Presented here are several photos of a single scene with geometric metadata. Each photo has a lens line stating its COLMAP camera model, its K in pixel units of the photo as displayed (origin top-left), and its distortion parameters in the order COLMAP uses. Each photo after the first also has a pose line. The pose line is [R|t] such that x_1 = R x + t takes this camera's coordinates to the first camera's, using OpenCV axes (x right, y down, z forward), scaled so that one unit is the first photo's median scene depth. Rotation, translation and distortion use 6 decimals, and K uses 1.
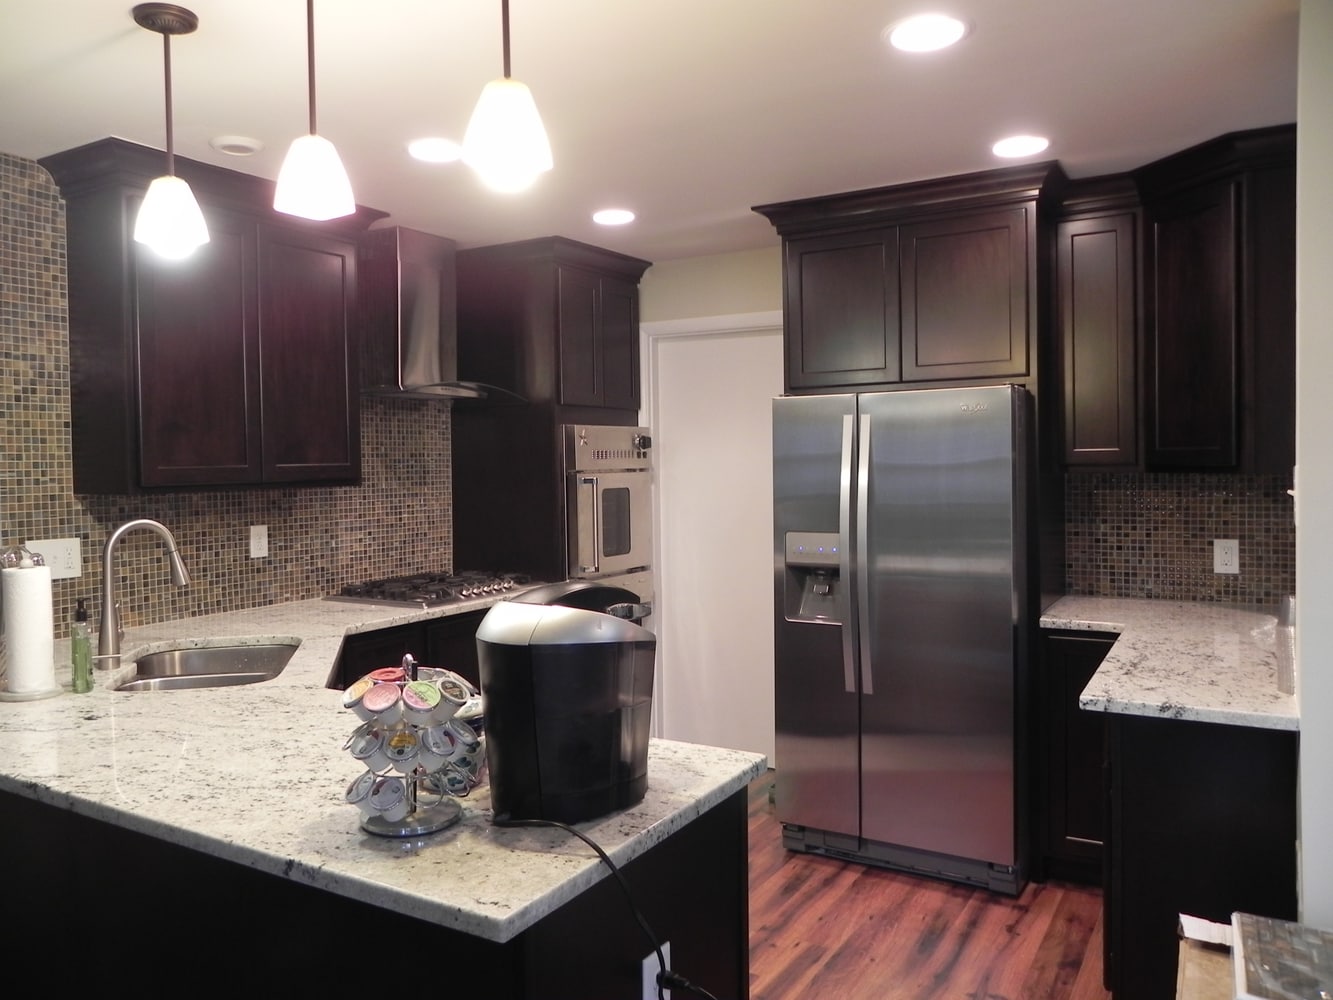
lens RADIAL K [[1003.1, 0, 632.0], [0, 1003.1, 479.8], [0, 0, 1]] dist [-0.016592, 0.003122]
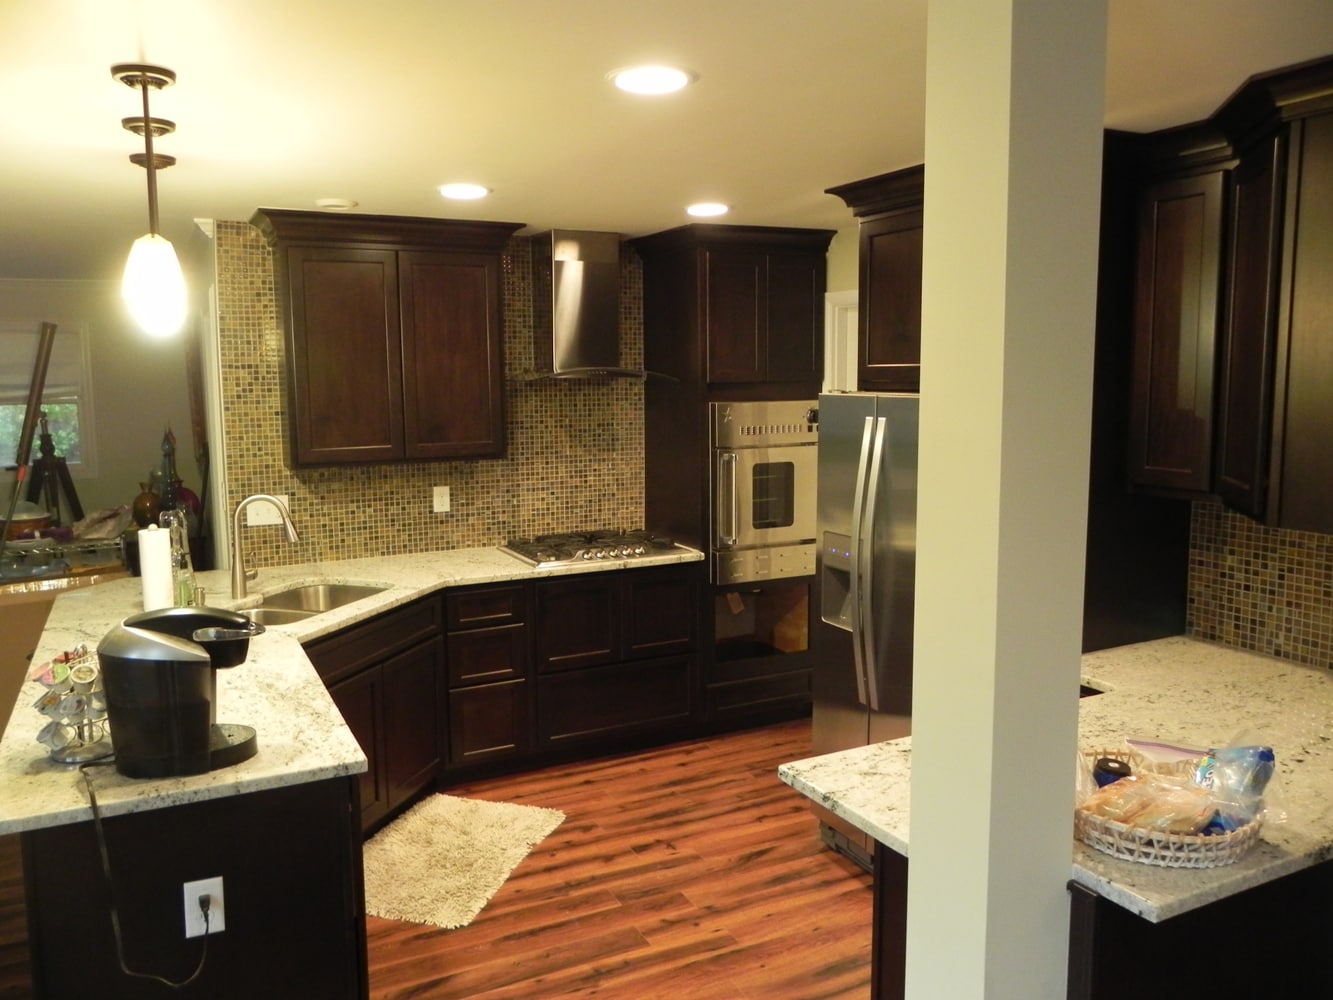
lens RADIAL K [[1003.3, 0, 644.8], [0, 1003.3, 477.8], [0, 0, 1]] dist [-0.000701, 0.000366]
pose [[0.847616, 0.063889, -0.526749, 0.521651], [-0.012817, 0.994900, 0.100046, -0.097521], [0.530455, -0.078049, 0.844113, 0.081987]]
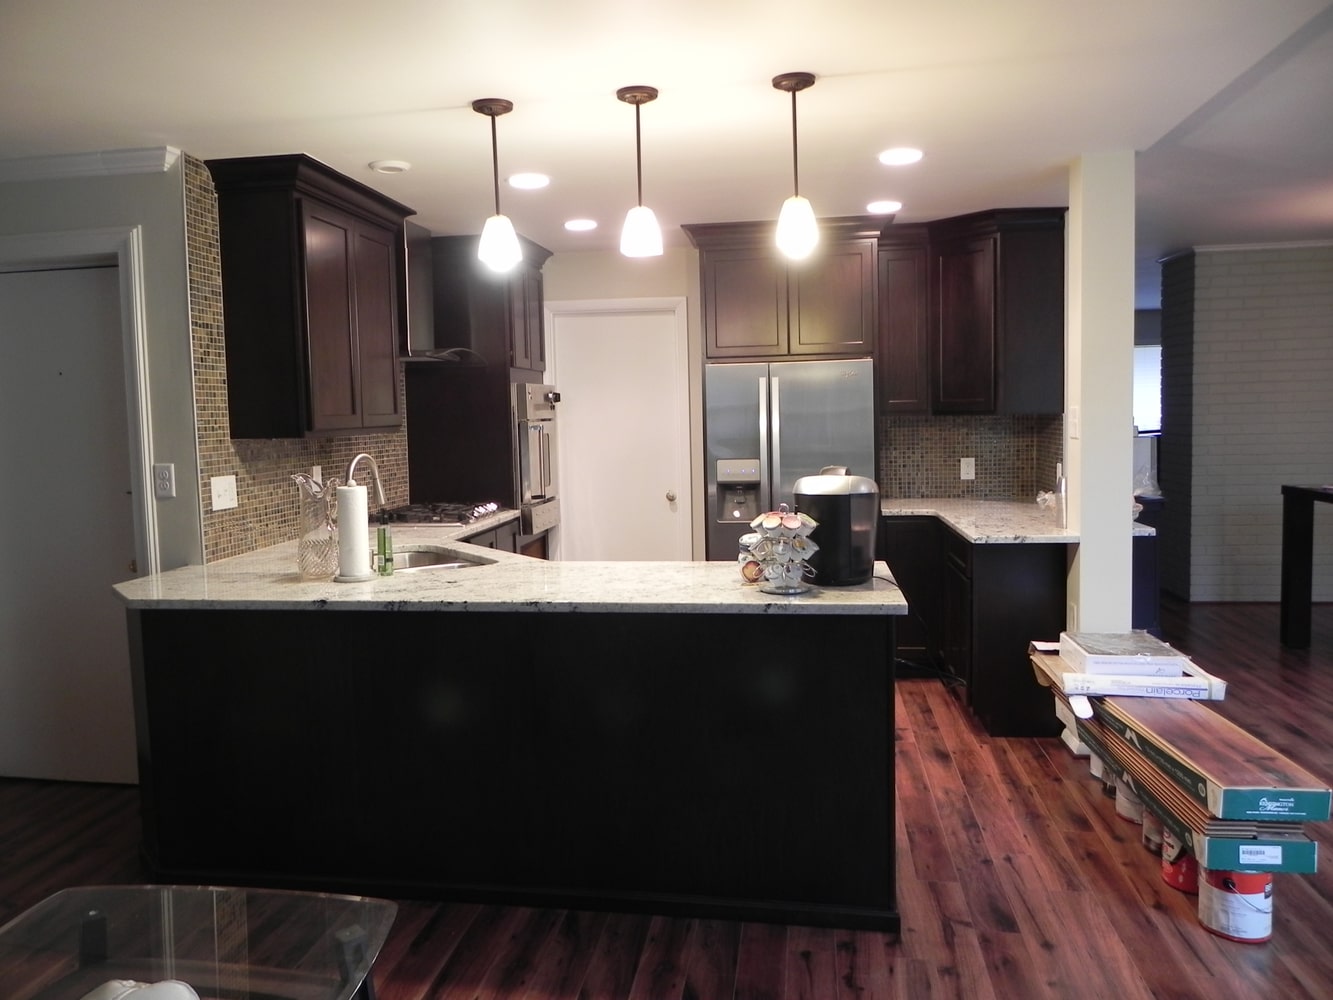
lens RADIAL K [[1003.1, 0, 632.0], [0, 1003.1, 479.8], [0, 0, 1]] dist [-0.016592, 0.003122]
pose [[0.926638, -0.031662, 0.374619, -0.493807], [0.016279, 0.998892, 0.044157, 0.015716], [-0.375602, -0.034820, 0.926127, -0.272289]]
